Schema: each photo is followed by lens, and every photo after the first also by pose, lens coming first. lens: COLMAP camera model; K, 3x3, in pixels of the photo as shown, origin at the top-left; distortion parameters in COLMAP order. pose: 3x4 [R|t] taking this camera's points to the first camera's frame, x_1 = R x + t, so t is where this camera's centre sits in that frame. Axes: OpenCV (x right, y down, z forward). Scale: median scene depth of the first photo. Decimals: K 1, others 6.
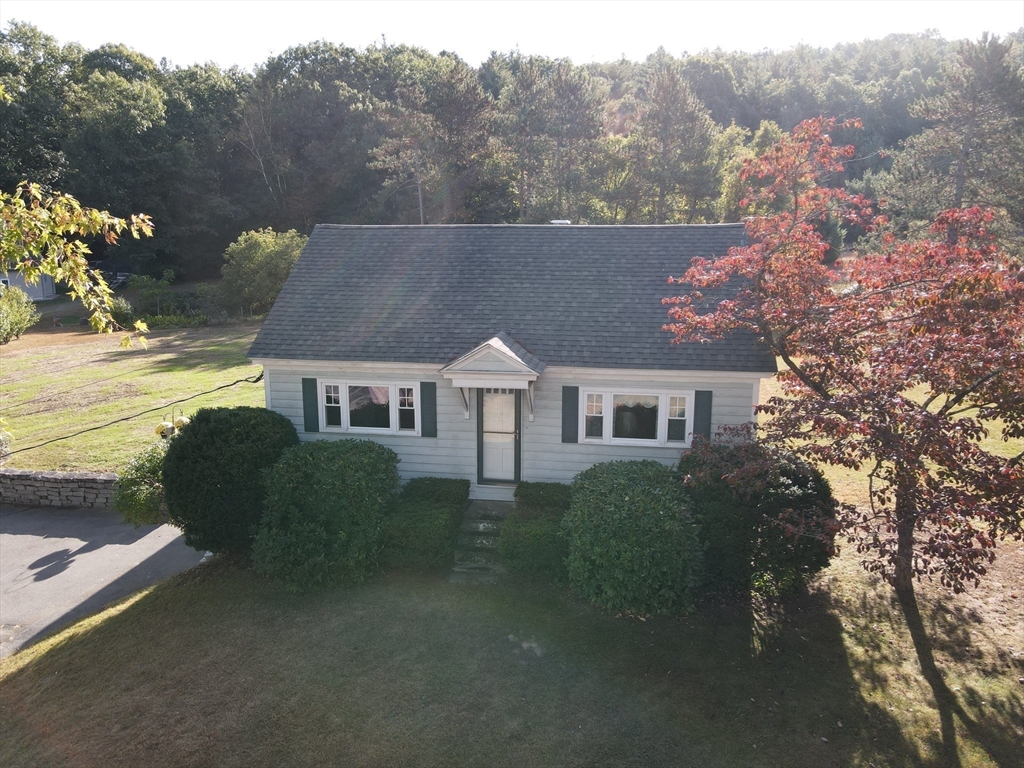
lens RADIAL K [[729.5, 0, 512.0], [0, 729.5, 384.0], [0, 0, 1]] dist [0.016121, -0.002949]
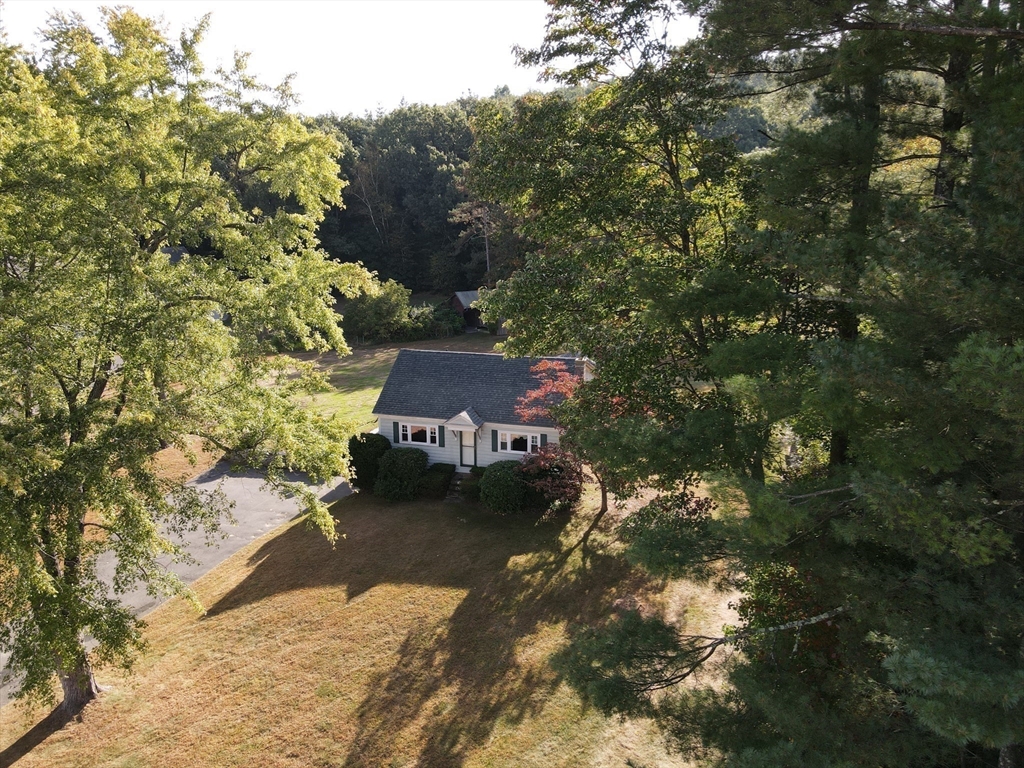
lens RADIAL K [[756.8, 0, 508.2], [0, 756.8, 377.3], [0, 0, 1]] dist [-0.003658, 0.045788]
pose [[0.990298, 0.025272, -0.136643, 0.132184], [-0.021874, 0.999414, 0.026312, -0.068668], [0.137228, -0.023067, 0.990271, -0.440296]]
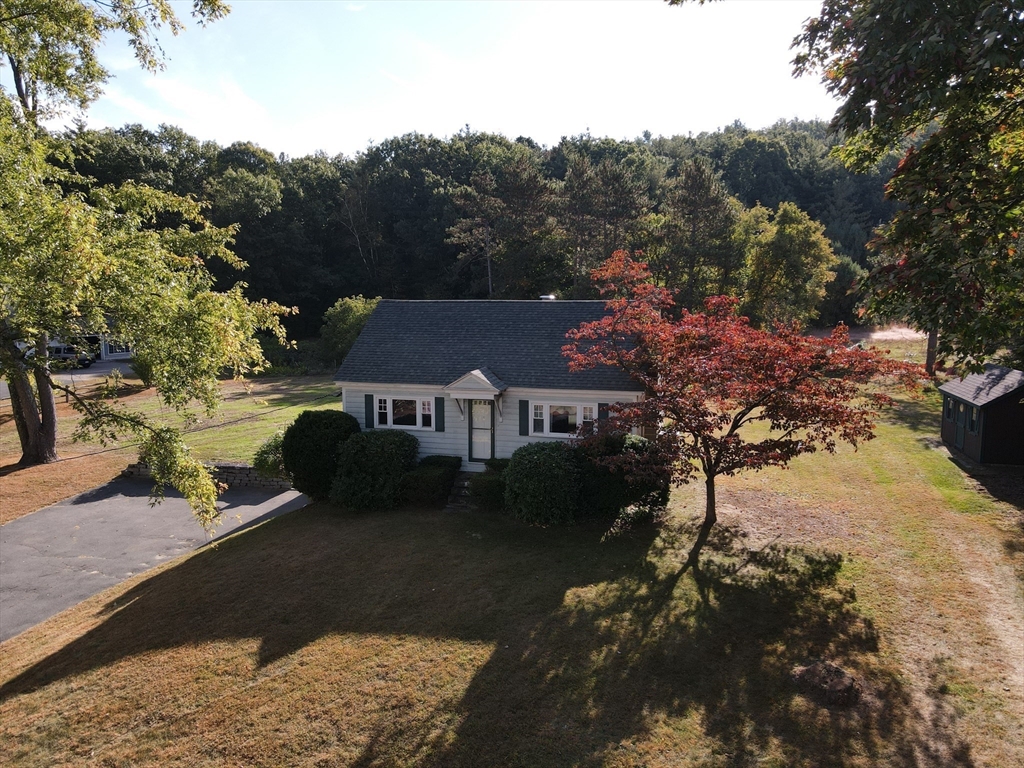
lens RADIAL K [[738.2, 0, 521.0], [0, 738.2, 388.4], [0, 0, 1]] dist [-0.000974, 0.001176]
pose [[0.993944, 0.012542, -0.109170, 0.069100], [-0.020923, 0.996891, -0.075967, 0.027872], [0.107878, 0.077792, 0.991116, -0.172782]]
